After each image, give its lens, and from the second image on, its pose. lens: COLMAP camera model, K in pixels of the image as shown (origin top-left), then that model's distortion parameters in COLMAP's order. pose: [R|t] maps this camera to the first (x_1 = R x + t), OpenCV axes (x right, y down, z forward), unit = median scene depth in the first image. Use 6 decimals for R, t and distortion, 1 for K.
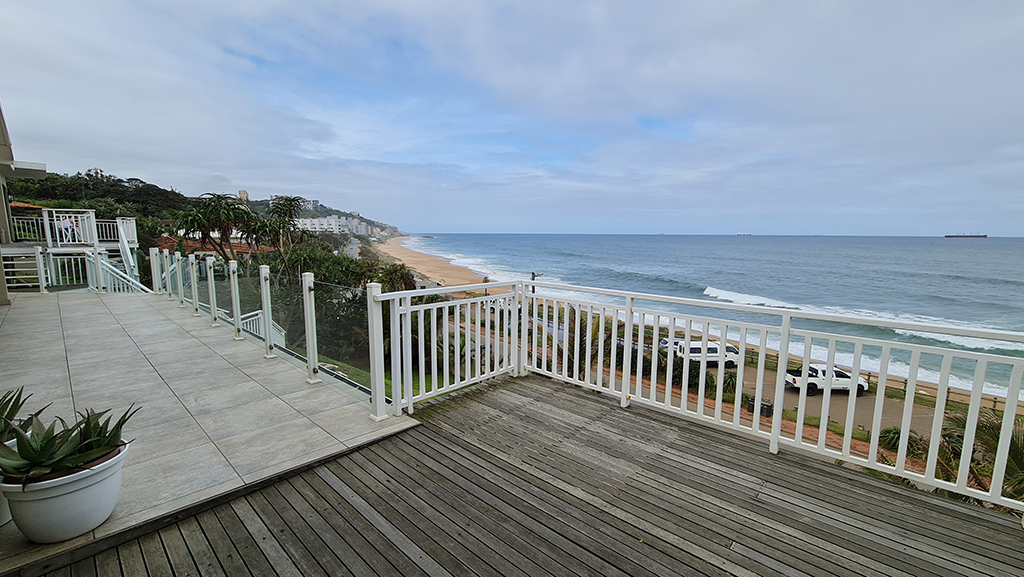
lens RADIAL K [[422.1, 0, 512.7], [0, 422.1, 292.0], [0, 0, 1]] dist [-0.002137, -0.000112]
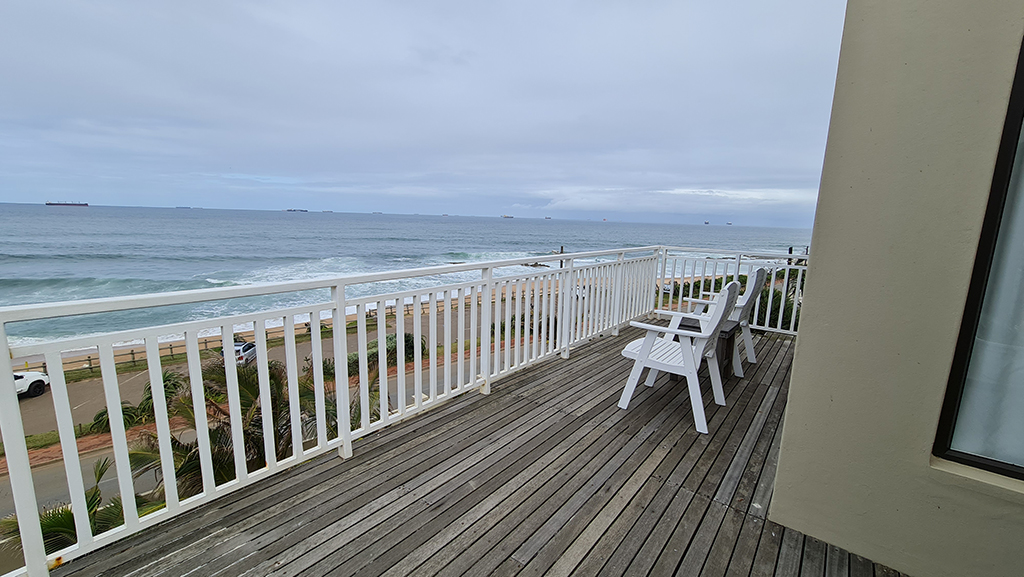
lens RADIAL K [[422.1, 0, 512.7], [0, 422.1, 292.0], [0, 0, 1]] dist [-0.002137, -0.000112]
pose [[-0.058701, -0.182824, 0.981392, -0.118447], [0.110318, 0.975878, 0.188395, -0.037068], [-0.992161, 0.119324, -0.037116, 0.651855]]
